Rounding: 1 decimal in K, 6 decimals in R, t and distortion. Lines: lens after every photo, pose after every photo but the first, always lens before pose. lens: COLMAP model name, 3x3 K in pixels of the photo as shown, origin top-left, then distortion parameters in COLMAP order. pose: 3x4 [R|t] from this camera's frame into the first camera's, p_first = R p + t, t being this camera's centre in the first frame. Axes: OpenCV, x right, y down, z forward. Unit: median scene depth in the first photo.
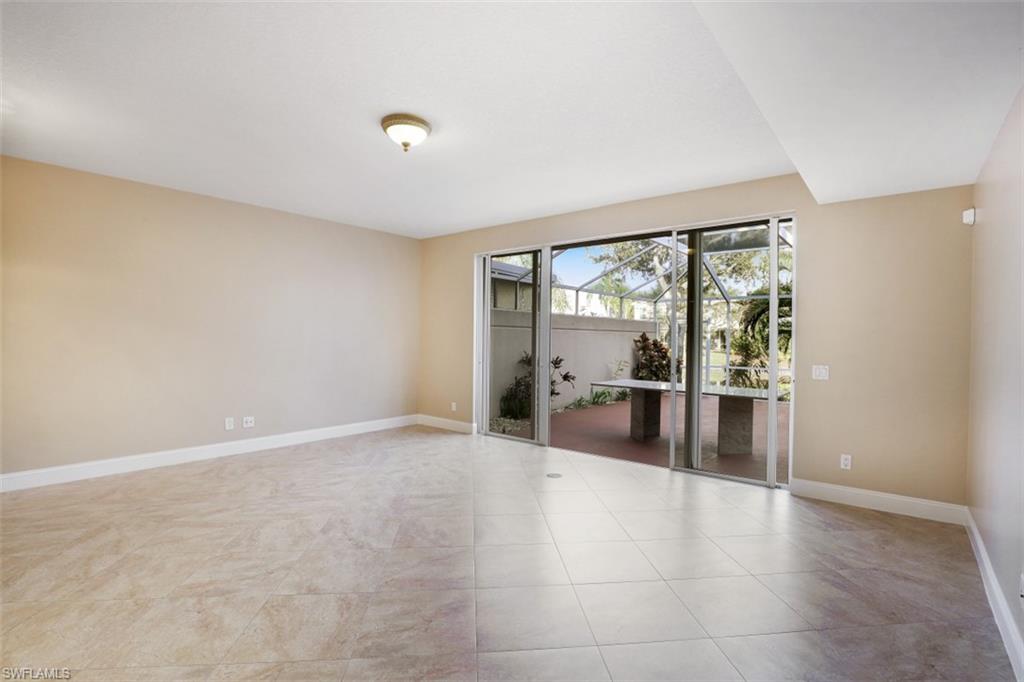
lens RADIAL K [[479.2, 0, 520.4], [0, 479.2, 340.1], [0, 0, 1]] dist [-0.031910, 0.001269]
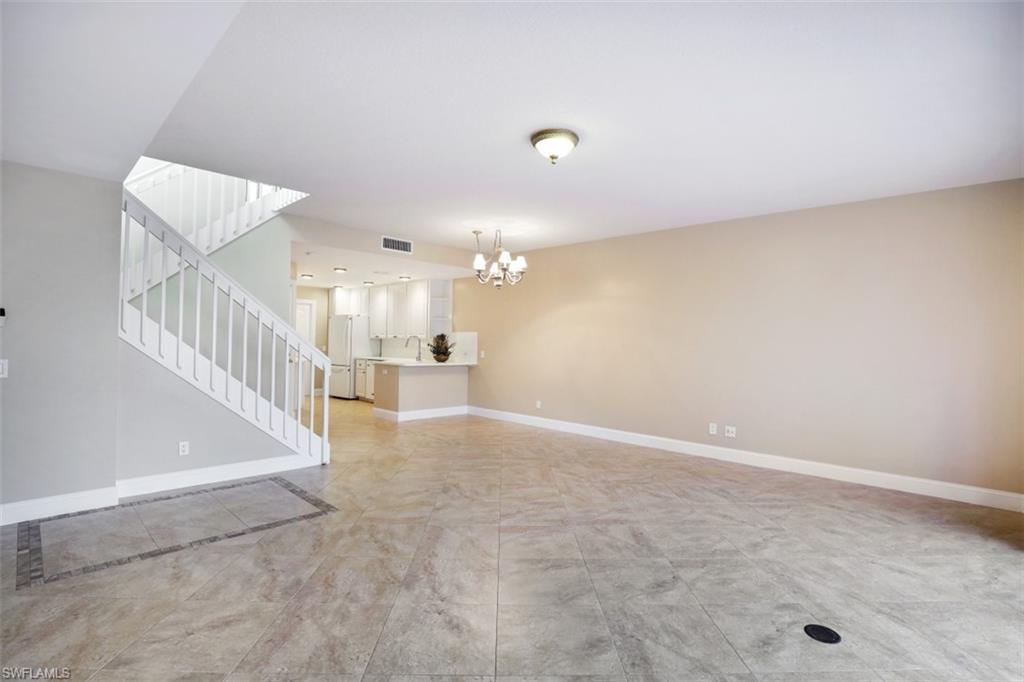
lens RADIAL K [[479.2, 0, 520.4], [0, 479.2, 340.1], [0, 0, 1]] dist [-0.031910, 0.001269]
pose [[-0.072033, -0.015298, -0.997285, 0.753383], [-0.029106, 0.999489, -0.013229, 0.003679], [0.996977, 0.028074, -0.072442, 0.961947]]
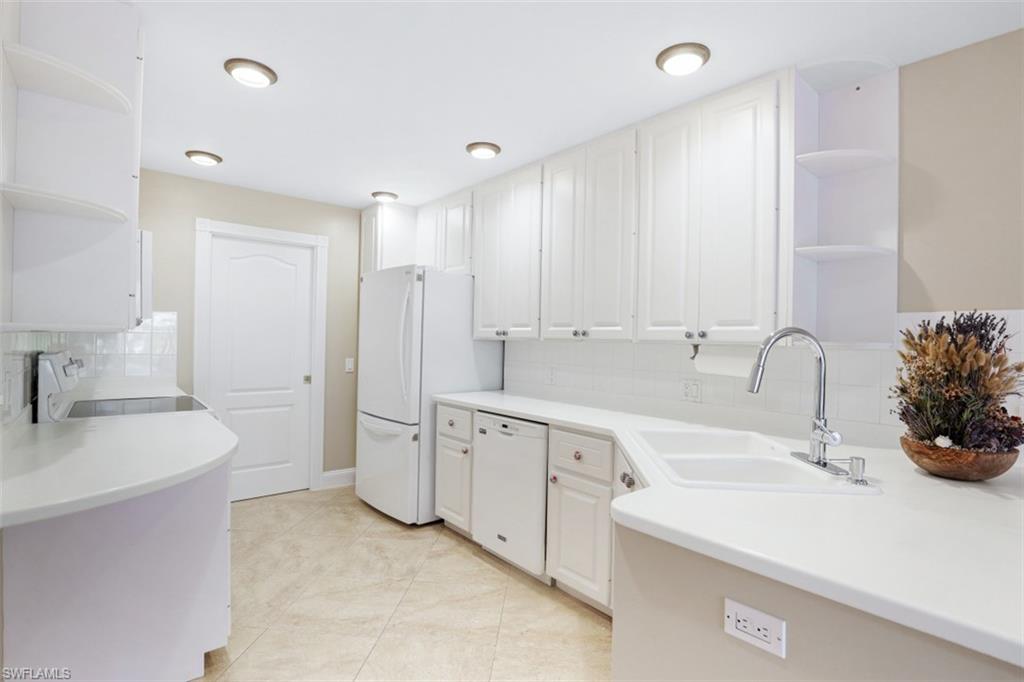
lens RADIAL K [[479.2, 0, 520.4], [0, 479.2, 340.1], [0, 0, 1]] dist [-0.031910, 0.001269]
pose [[-0.167479, -0.012128, -0.985801, -1.221700], [-0.033054, 0.999431, -0.006680, -0.012280], [0.985321, 0.031466, -0.167785, 0.051340]]
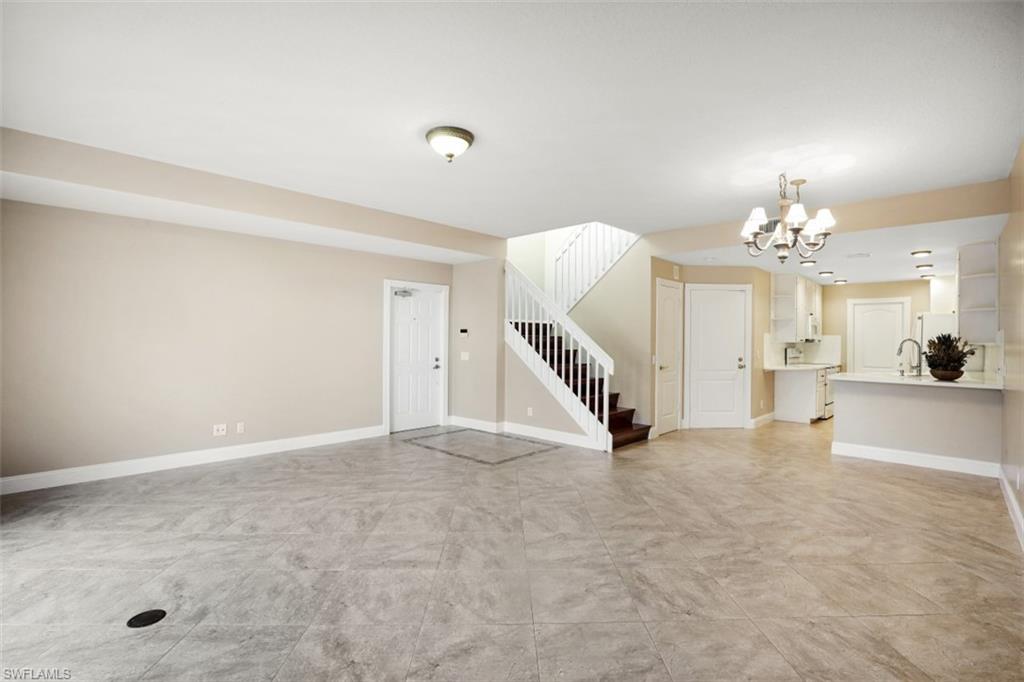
lens RADIAL K [[472.0, 0, 522.3], [0, 472.0, 341.8], [0, 0, 1]] dist [-0.028653, 0.001128]
pose [[-0.997813, -0.019540, 0.063152, -0.448206], [-0.018904, 0.999765, 0.010644, -0.015911], [-0.063345, 0.009427, -0.997947, 1.917951]]
